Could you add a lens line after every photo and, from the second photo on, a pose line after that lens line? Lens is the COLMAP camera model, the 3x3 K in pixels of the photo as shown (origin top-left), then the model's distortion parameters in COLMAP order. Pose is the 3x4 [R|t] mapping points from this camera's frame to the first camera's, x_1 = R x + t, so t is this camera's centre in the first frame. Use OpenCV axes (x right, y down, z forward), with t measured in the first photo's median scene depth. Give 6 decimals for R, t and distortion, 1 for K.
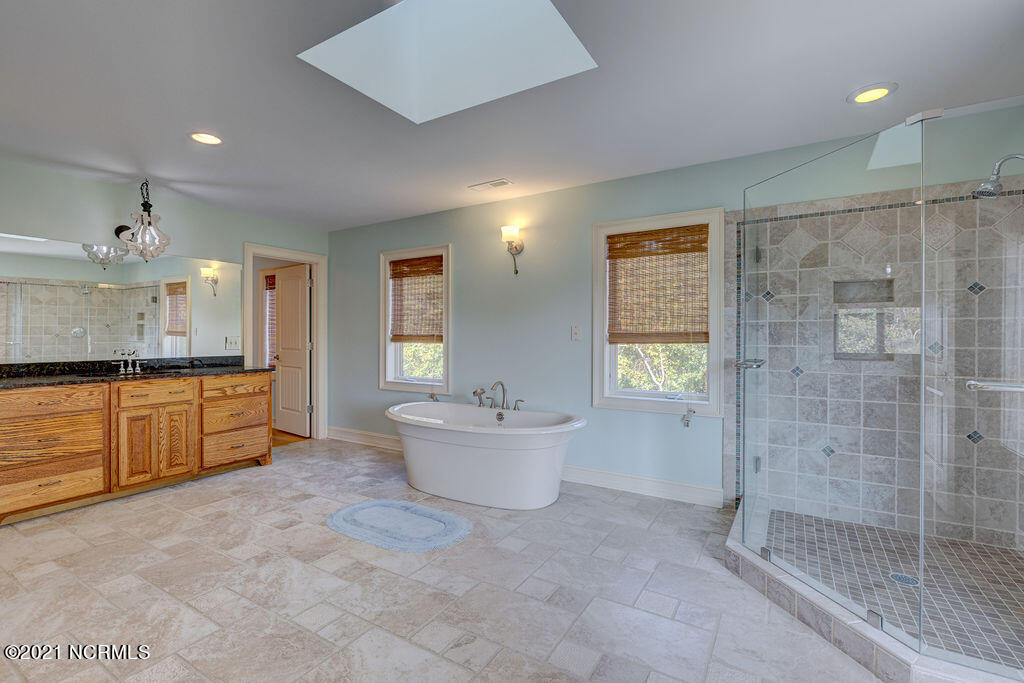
lens RADIAL K [[463.2, 0, 512.0], [0, 463.2, 338.9], [0, 0, 1]] dist [-0.004107, -0.000615]
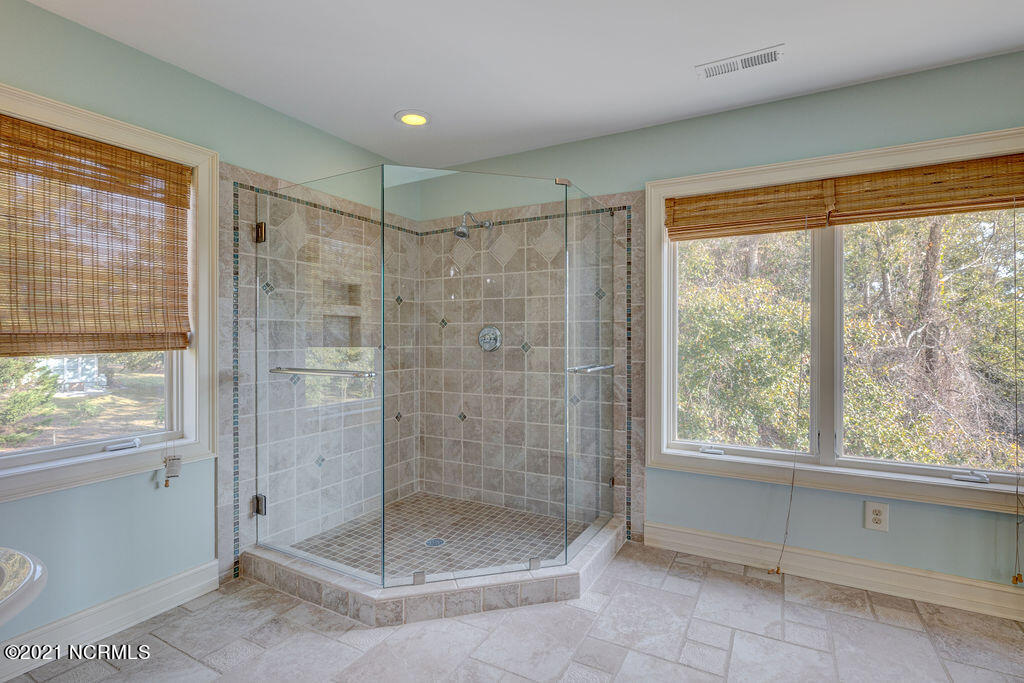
lens RADIAL K [[488.2, 0, 513.9], [0, 488.2, 337.8], [0, 0, 1]] dist [-0.013042, 0.003833]
pose [[-0.032710, -0.004232, 0.999456, -0.296561], [0.006621, 0.999968, 0.004451, -0.007860], [-0.999443, 0.006763, -0.032680, 0.605118]]
